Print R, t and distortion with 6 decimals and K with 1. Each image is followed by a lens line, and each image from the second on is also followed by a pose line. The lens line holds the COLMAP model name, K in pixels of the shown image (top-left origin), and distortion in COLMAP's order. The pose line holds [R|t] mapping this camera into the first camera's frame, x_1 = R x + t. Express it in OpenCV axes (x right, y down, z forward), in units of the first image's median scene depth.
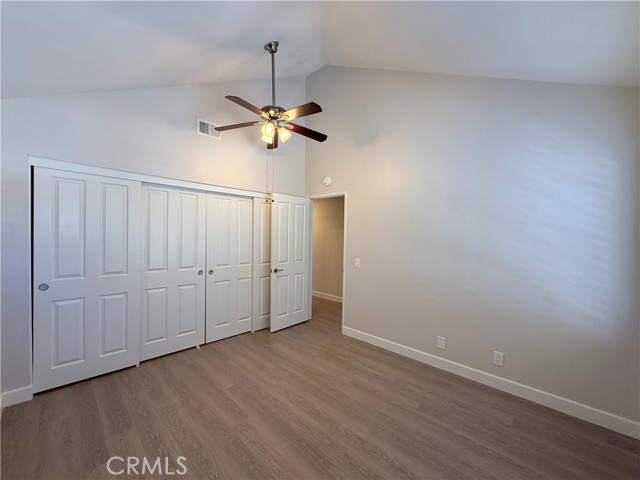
lens RADIAL K [[255.4, 0, 320.6], [0, 255.4, 238.7], [0, 0, 1]] dist [0.000556, -0.000017]
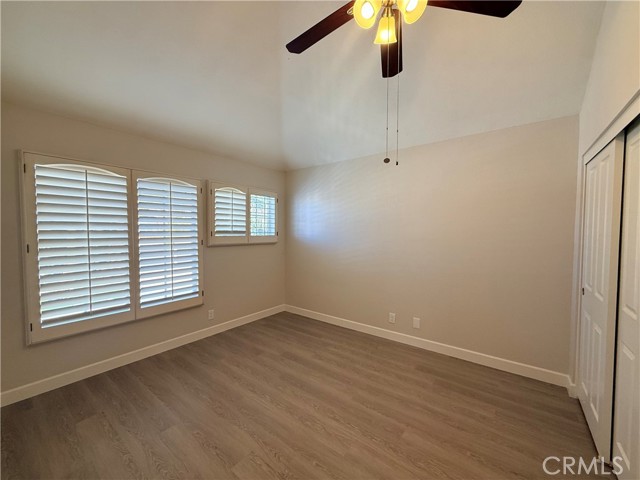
lens RADIAL K [[255.4, 0, 320.1], [0, 255.4, 238.6], [0, 0, 1]] dist [0.000556, -0.000017]
pose [[-0.993135, -0.012412, -0.116317, -0.012298], [-0.018557, 0.998480, 0.051892, -0.038551], [0.115496, 0.053694, -0.991856, 1.950539]]
